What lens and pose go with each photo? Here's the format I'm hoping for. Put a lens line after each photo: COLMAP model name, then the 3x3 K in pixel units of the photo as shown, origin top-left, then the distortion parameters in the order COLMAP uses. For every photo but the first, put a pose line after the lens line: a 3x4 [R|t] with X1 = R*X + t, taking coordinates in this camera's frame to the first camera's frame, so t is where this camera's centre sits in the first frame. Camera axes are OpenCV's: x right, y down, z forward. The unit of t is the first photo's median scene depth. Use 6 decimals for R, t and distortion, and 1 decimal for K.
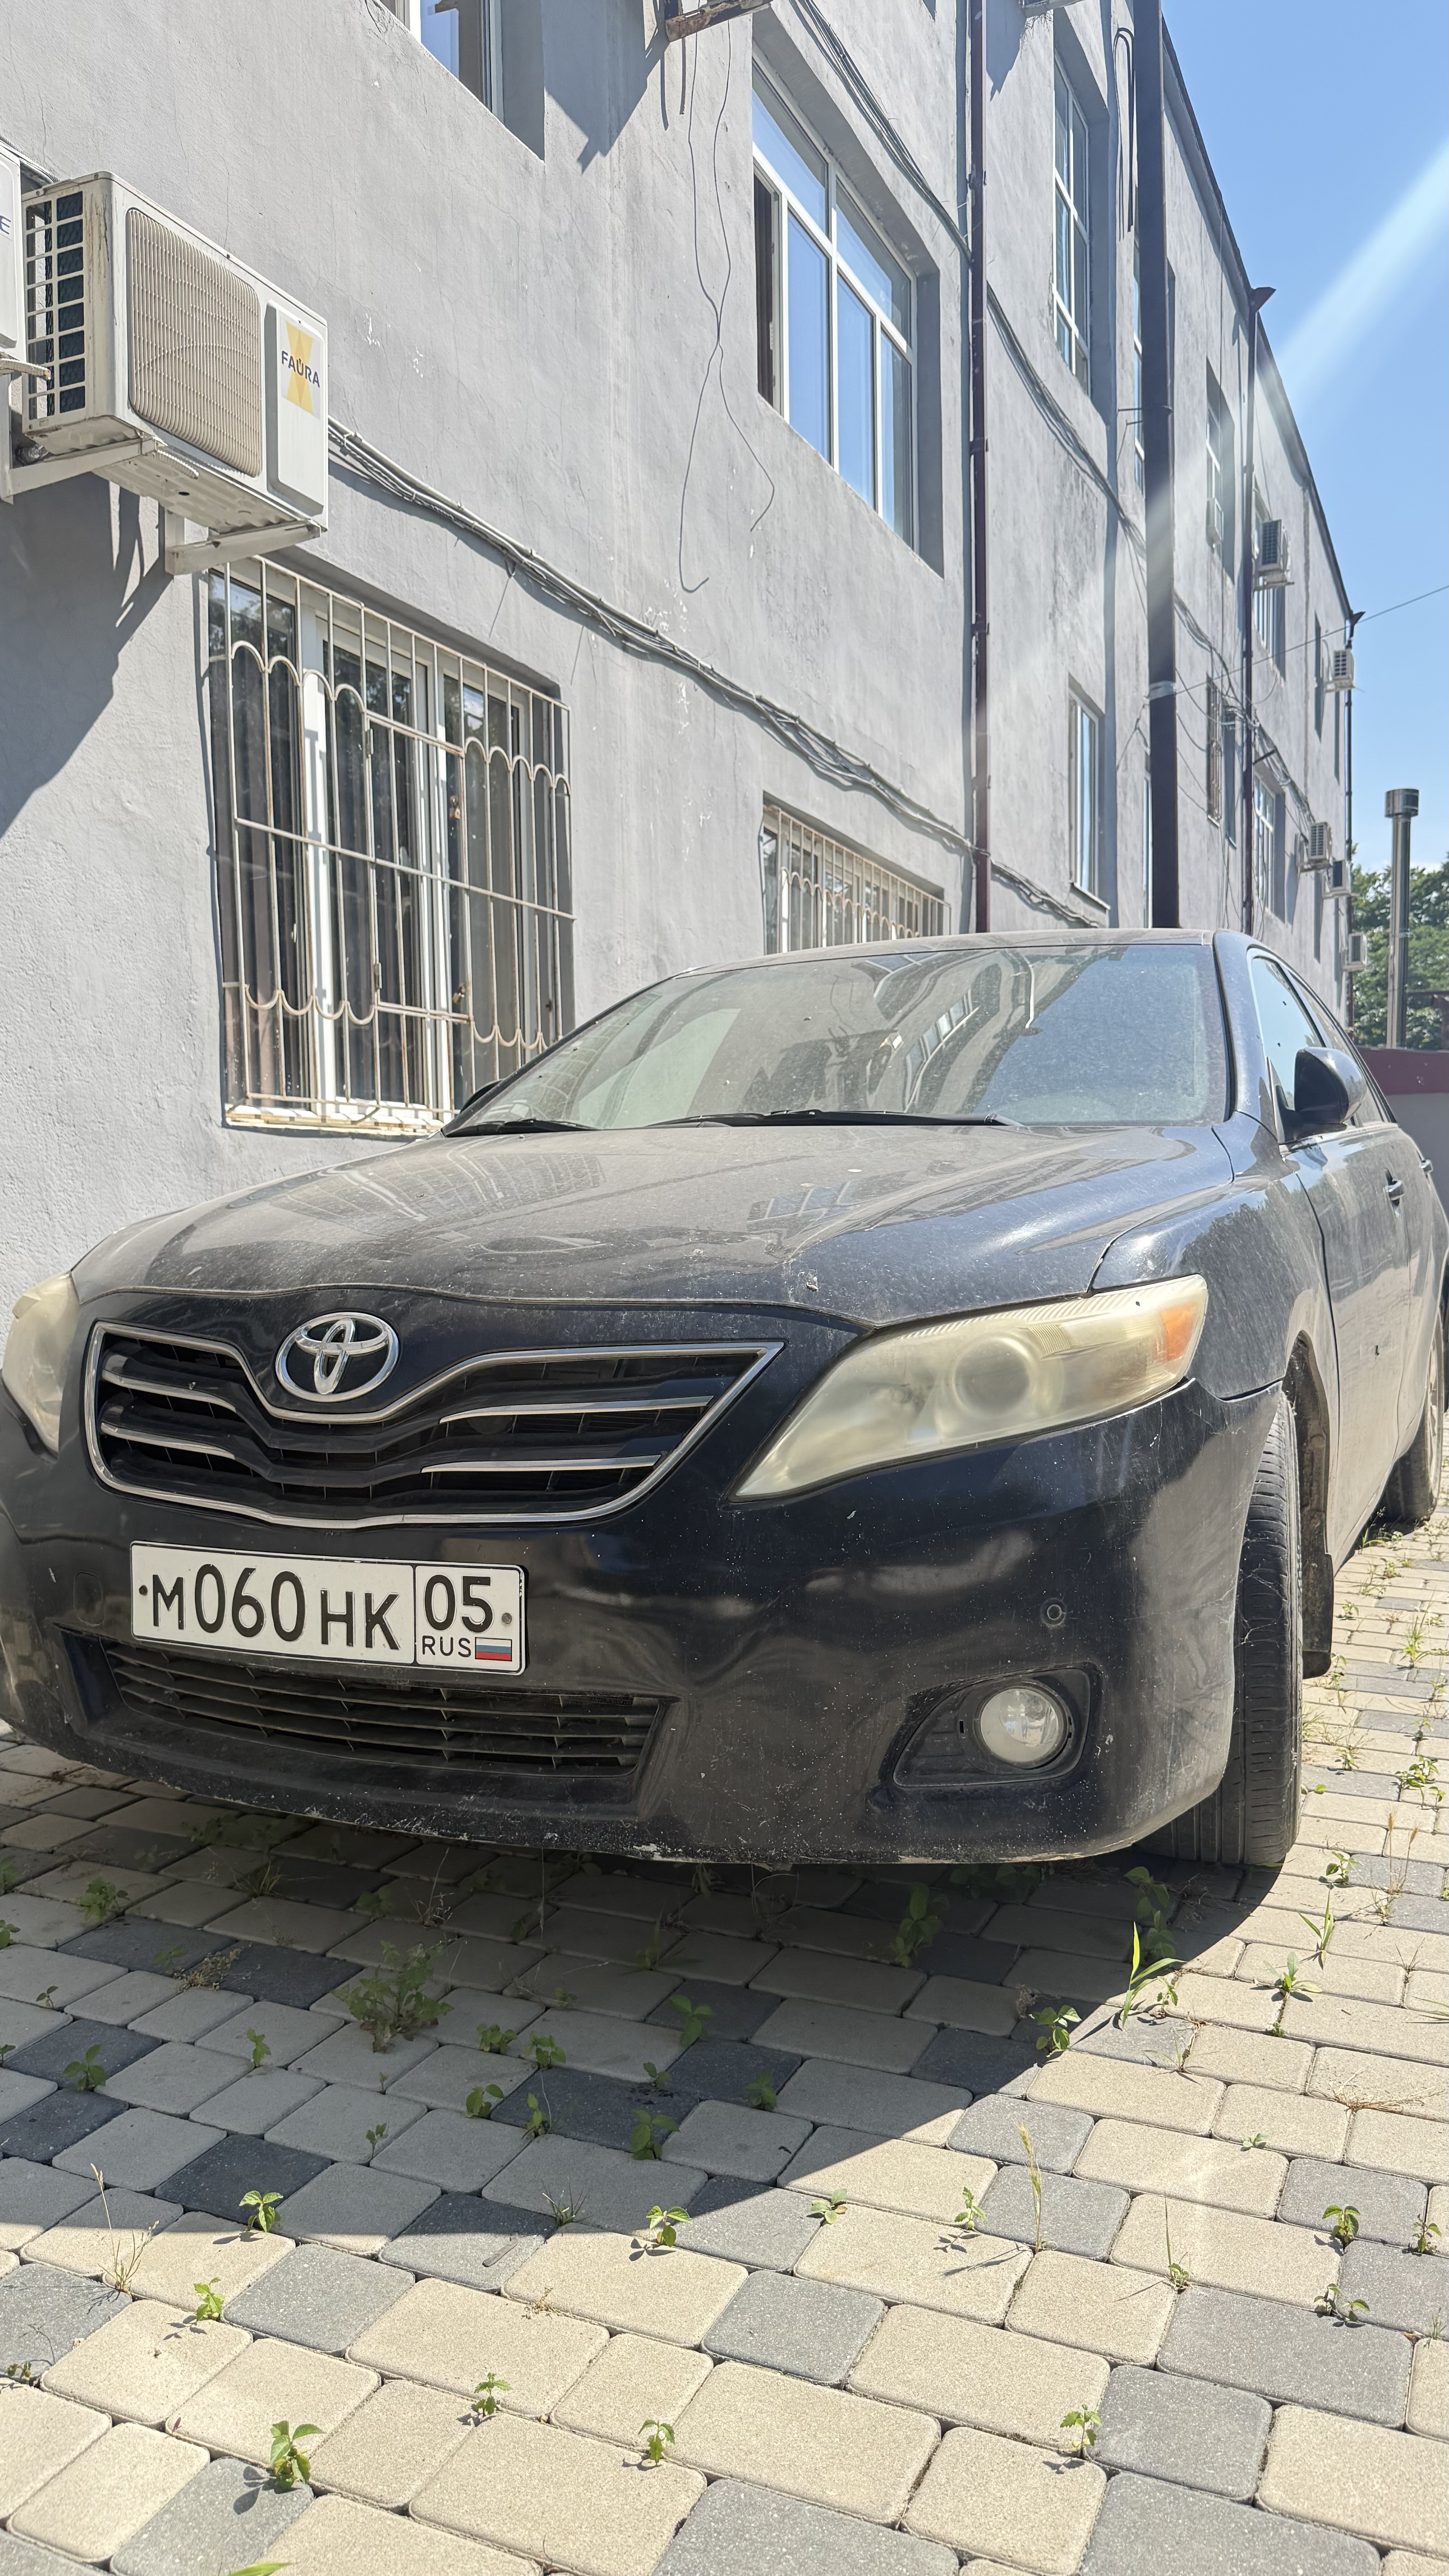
lens RADIAL K [[1793.1, 0, 724.5], [0, 1793.1, 1288.0], [0, 0, 1]] dist [-0.006094, -0.003203]
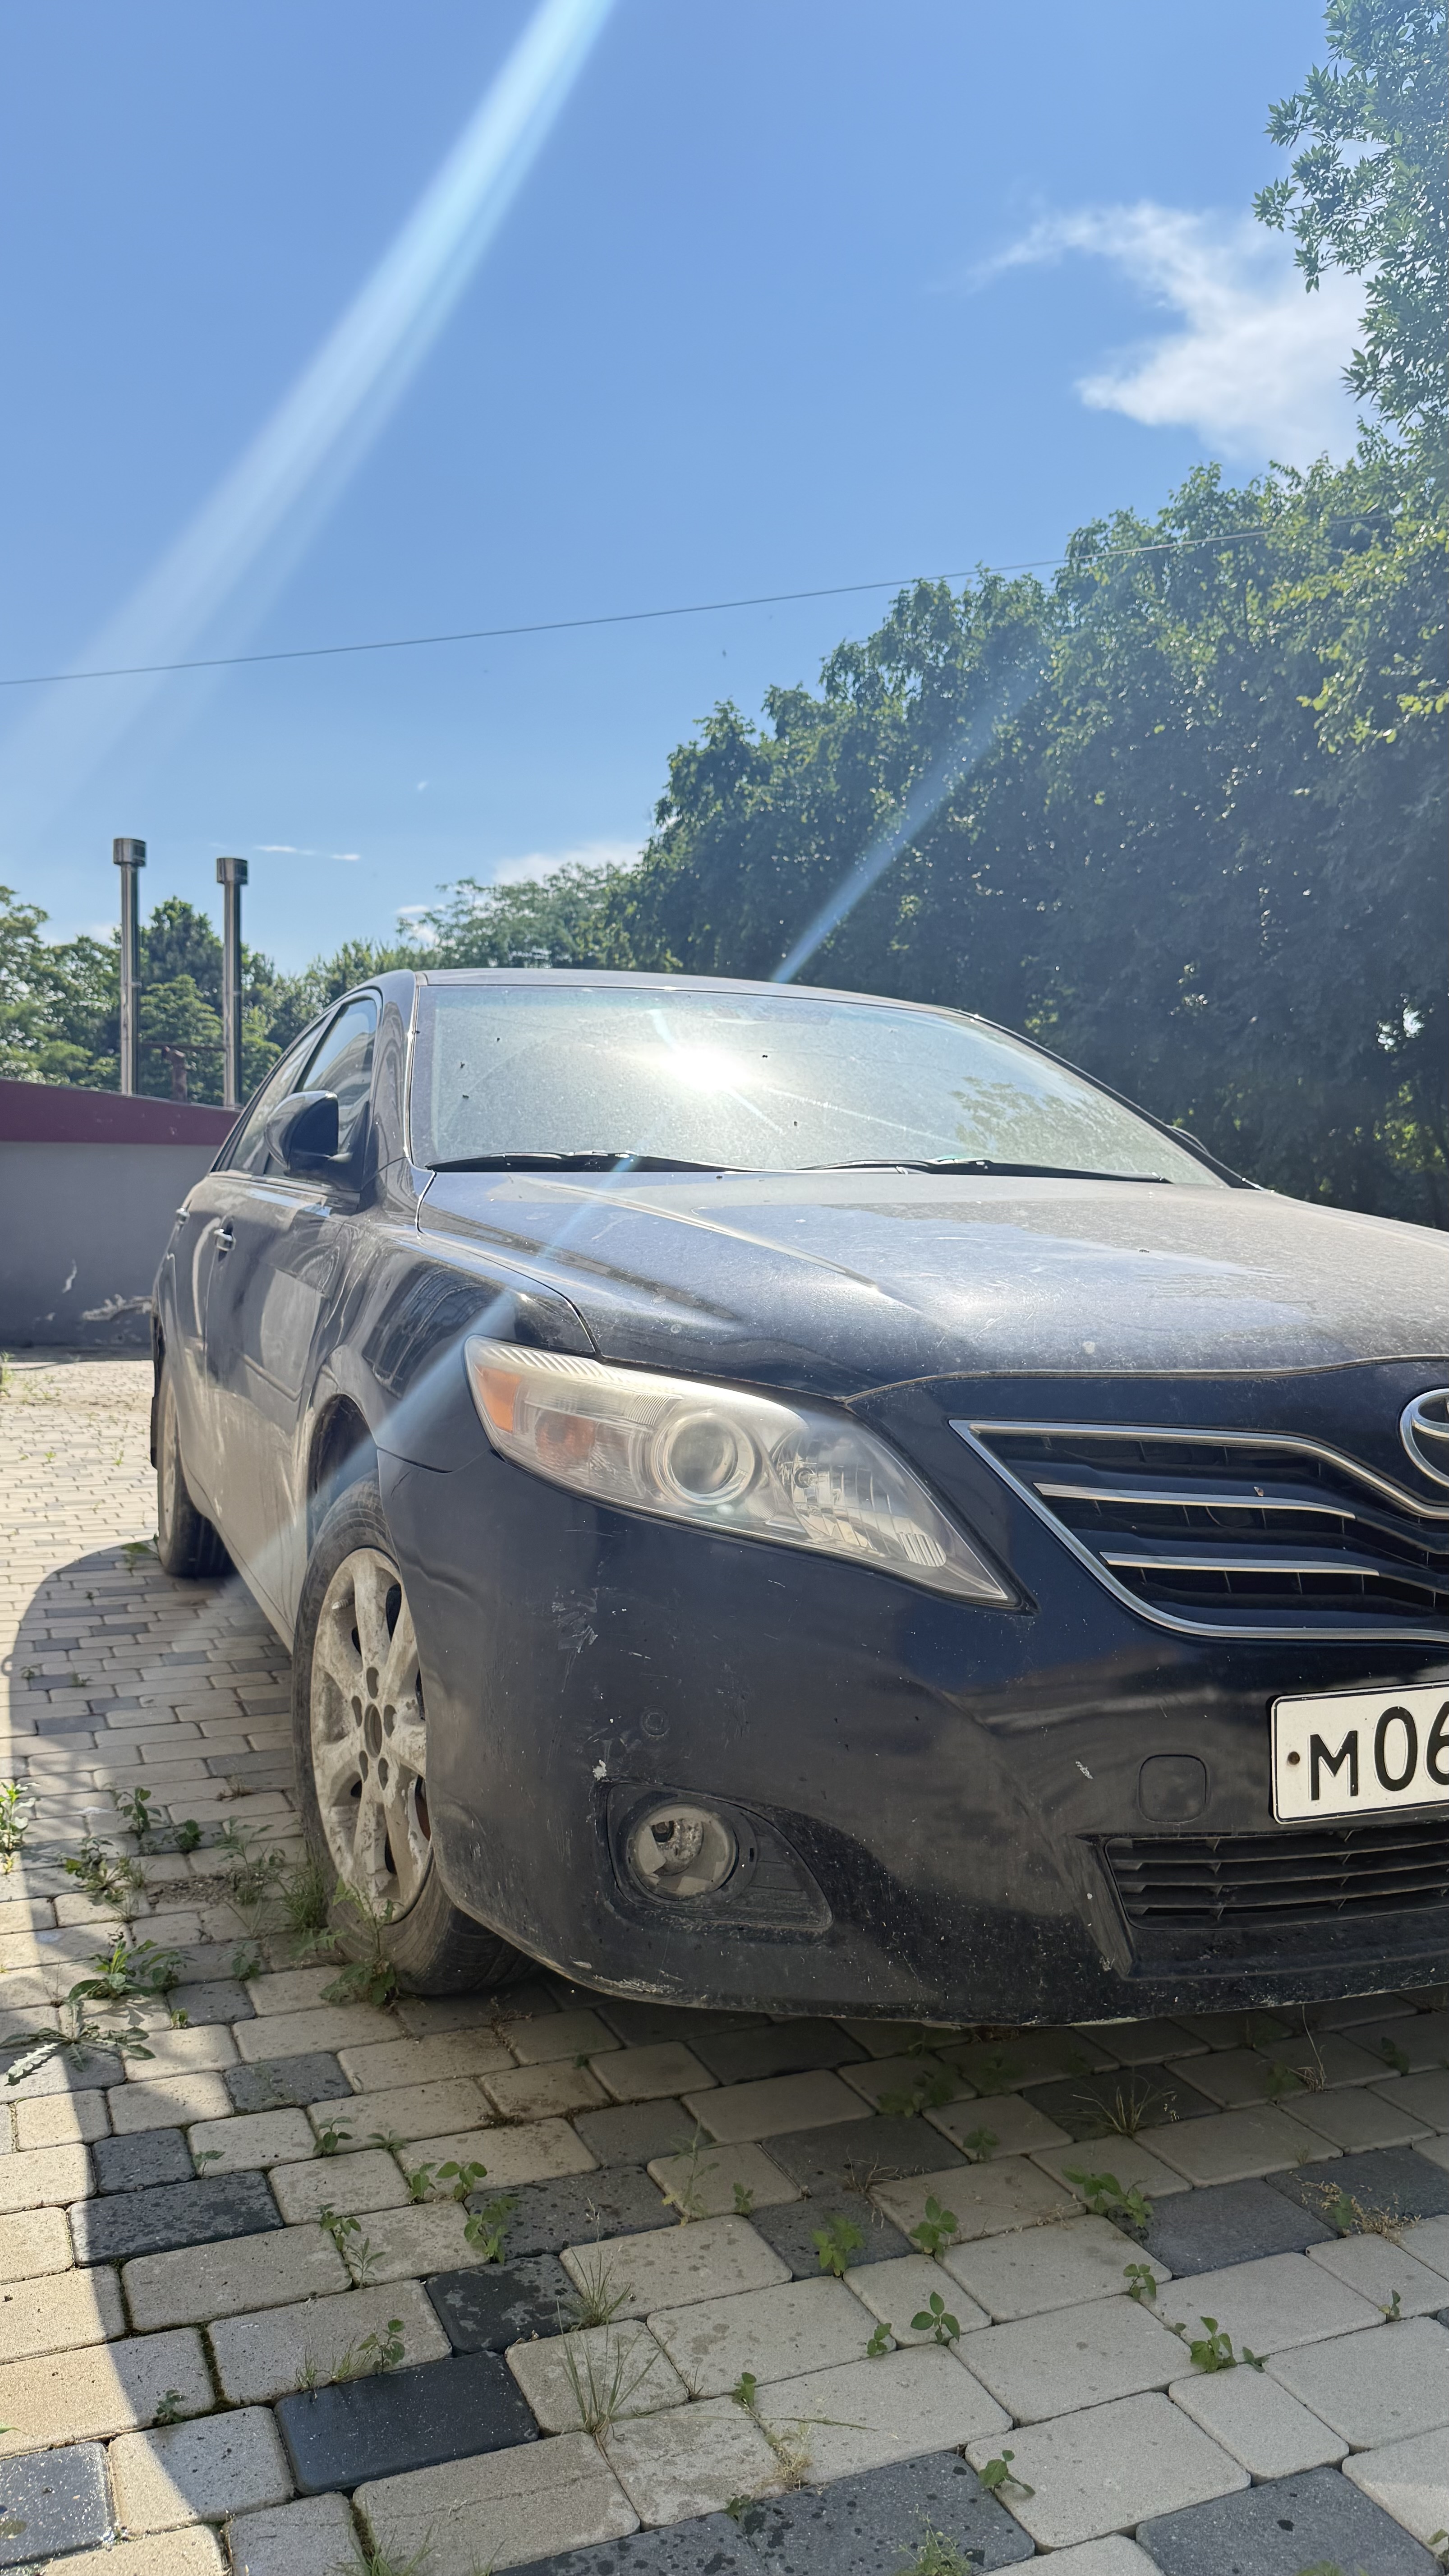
lens RADIAL K [[1793.1, 0, 724.5], [0, 1793.1, 1288.0], [0, 0, 1]] dist [-0.006094, -0.003203]
pose [[0.662360, 0.017138, 0.748989, -1.090677], [0.000876, 0.999720, -0.023649, -0.019353], [-0.749185, 0.016321, 0.662160, 0.667975]]
